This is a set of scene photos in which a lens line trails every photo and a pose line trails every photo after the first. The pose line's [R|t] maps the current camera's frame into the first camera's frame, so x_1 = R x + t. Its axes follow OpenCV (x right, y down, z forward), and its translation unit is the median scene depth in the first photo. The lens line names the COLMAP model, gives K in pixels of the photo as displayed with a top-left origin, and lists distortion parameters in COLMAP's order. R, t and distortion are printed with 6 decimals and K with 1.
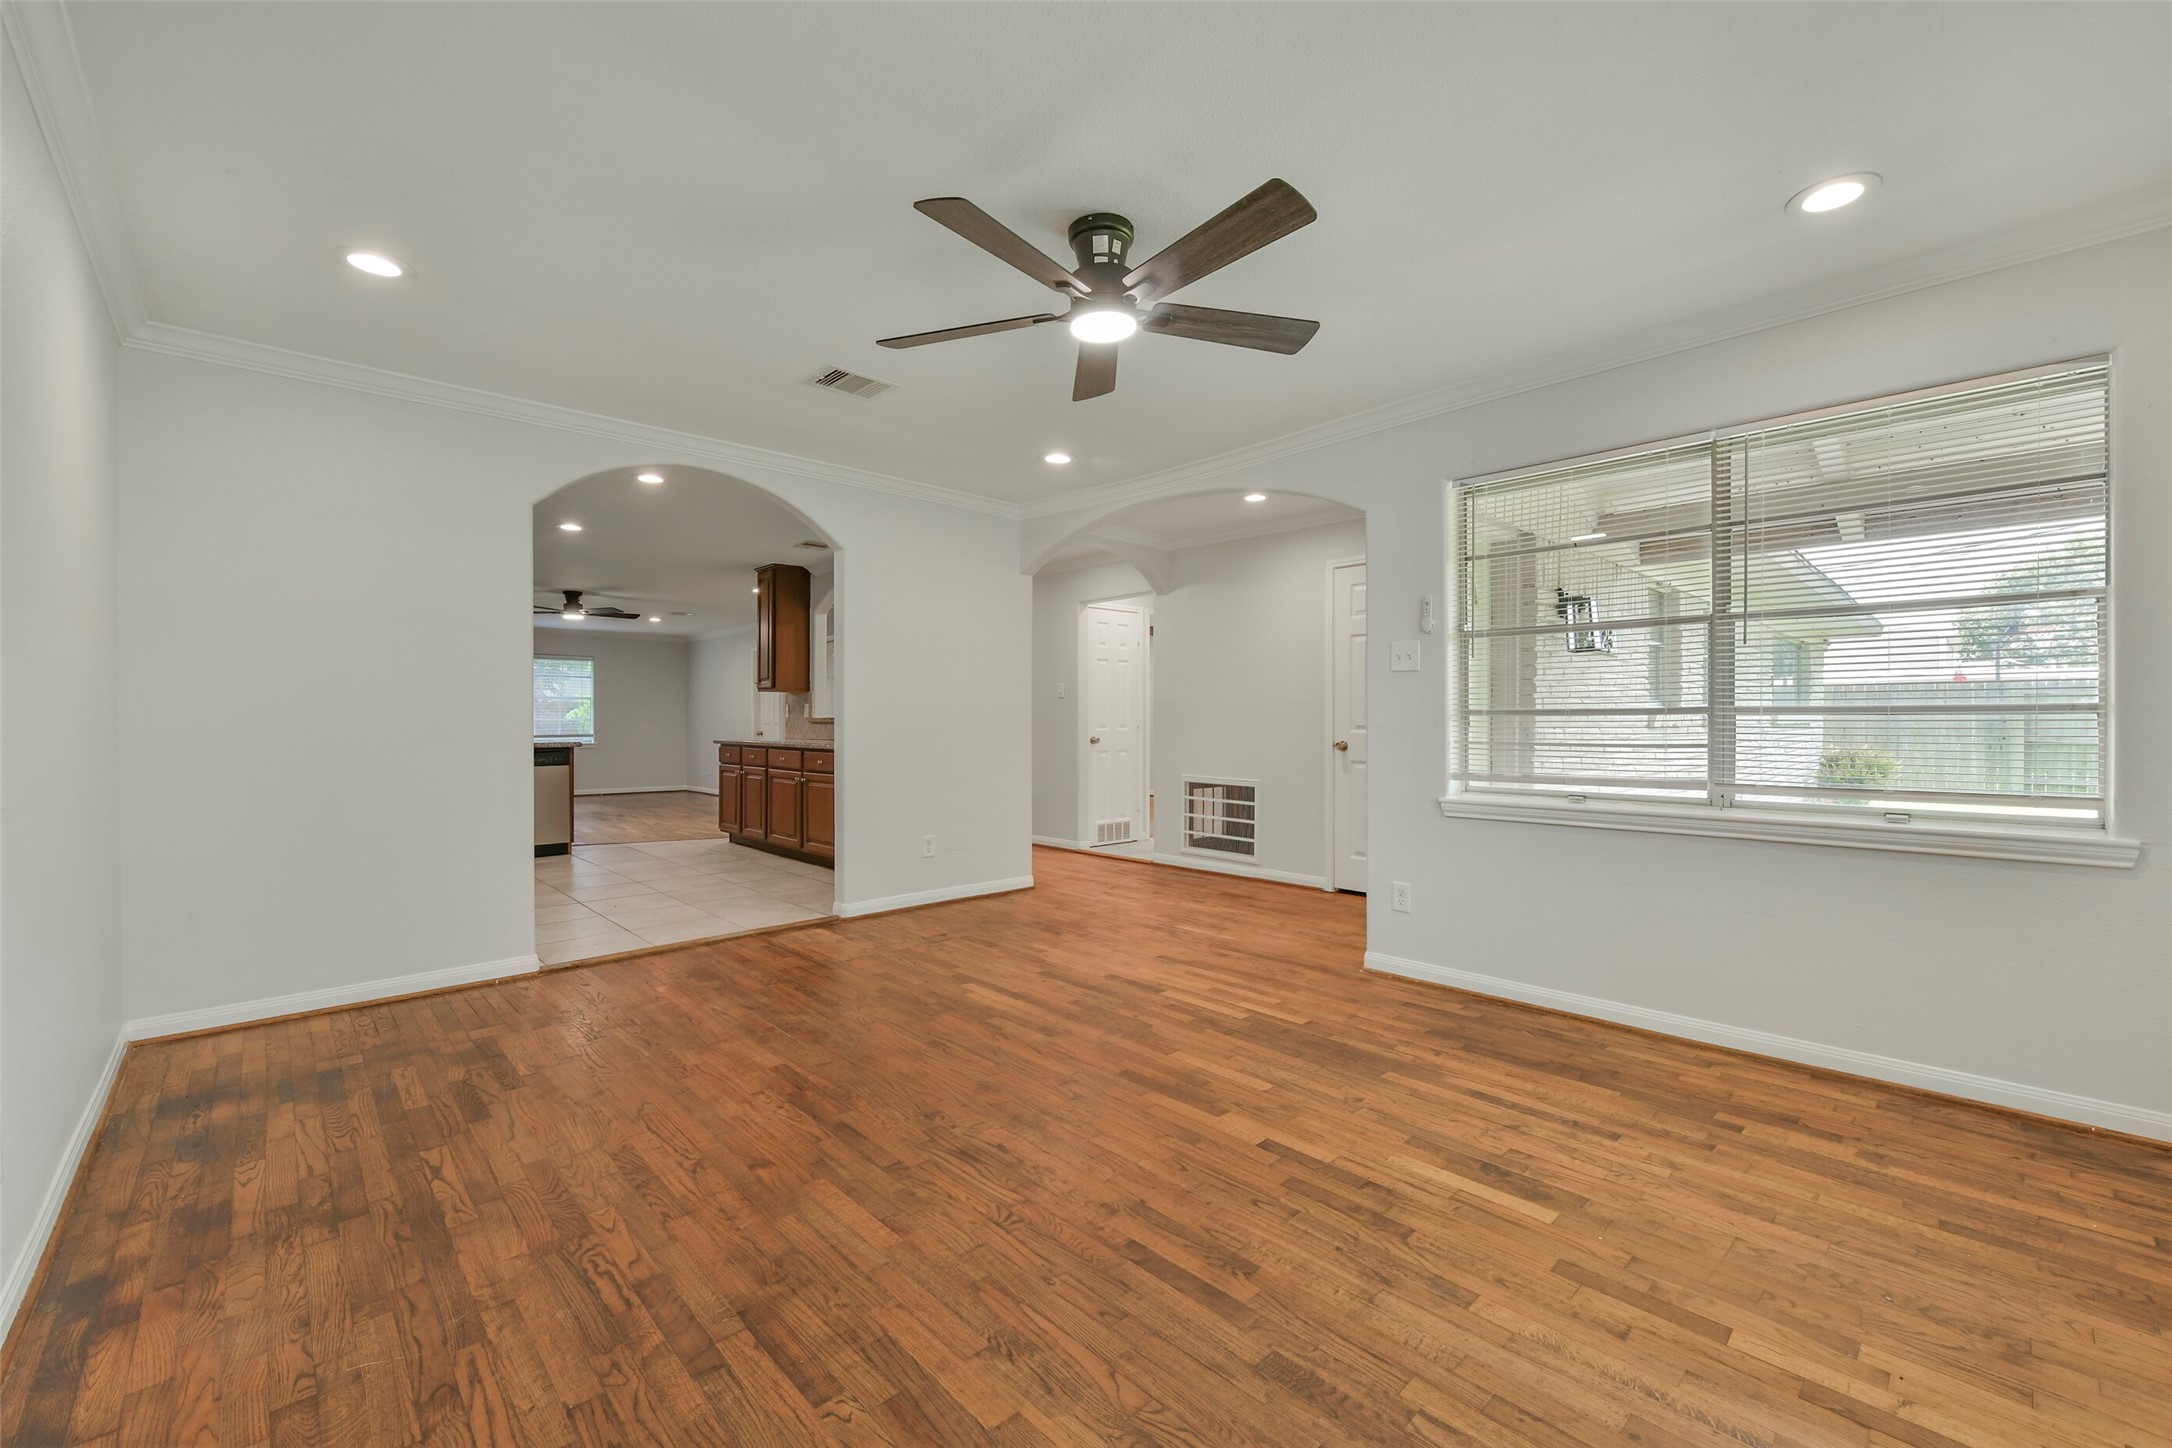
lens RADIAL K [[874.0, 0, 1093.1], [0, 874.0, 712.1], [0, 0, 1]] dist [-0.005670, -0.001094]
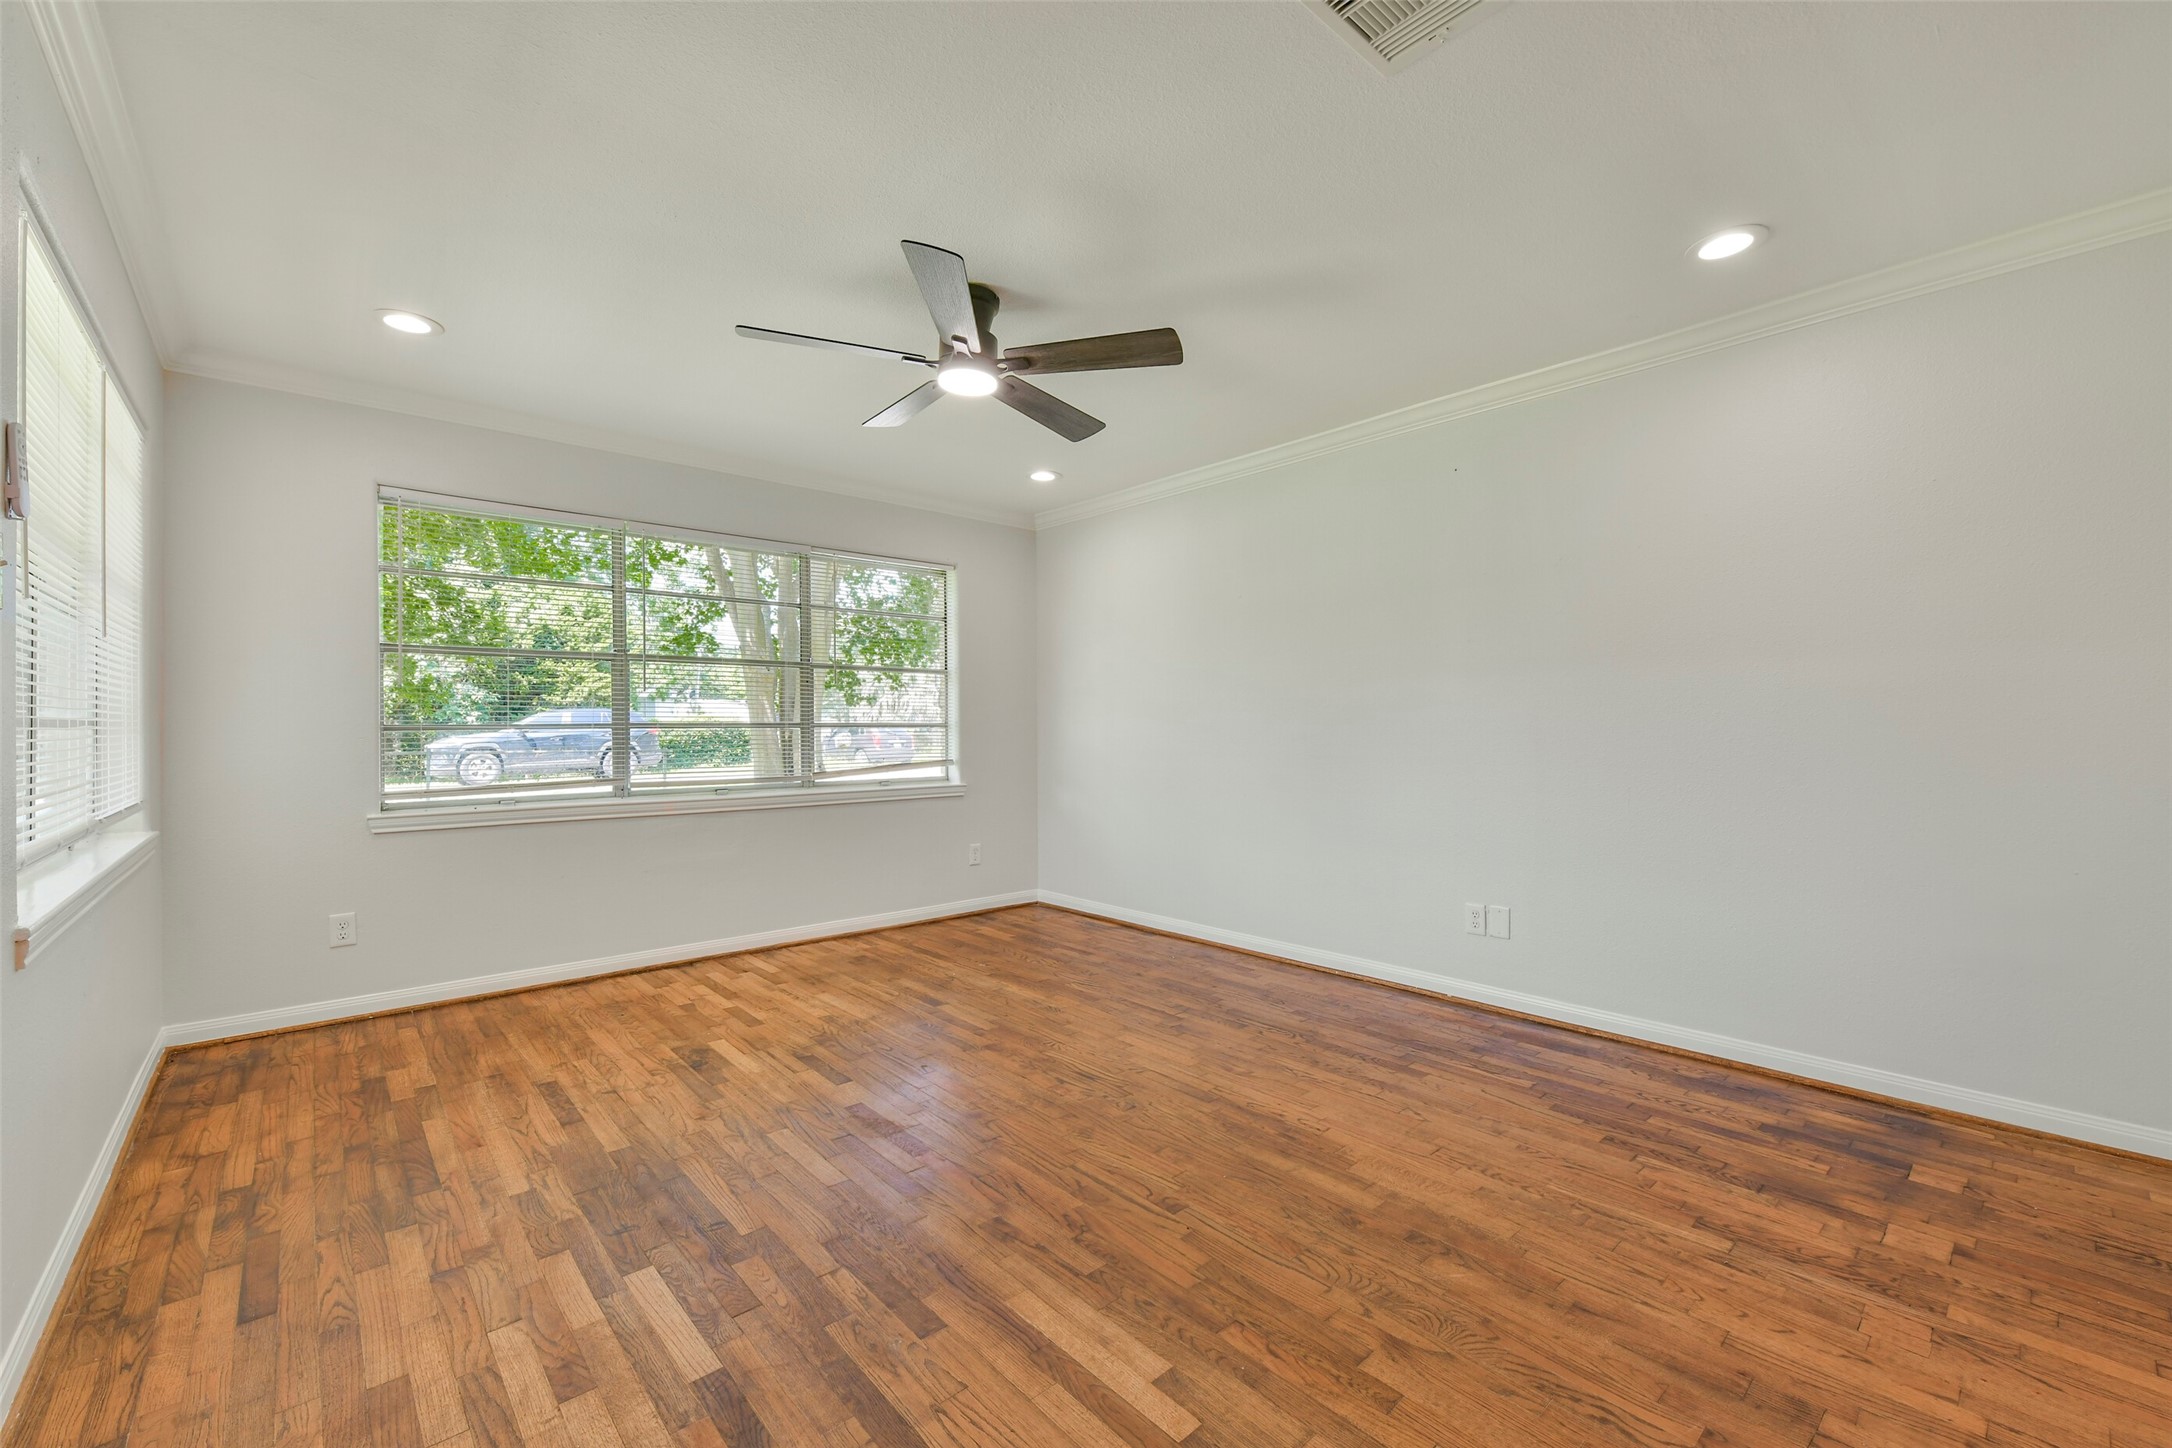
lens RADIAL K [[874.0, 0, 1092.4], [0, 874.0, 724.6], [0, 0, 1]] dist [-0.005670, -0.001094]
pose [[-0.999515, 0.004153, 0.030865, -0.176364], [0.003770, 0.999915, -0.012451, 0.014406], [-0.030914, -0.012328, -0.999446, 2.072359]]
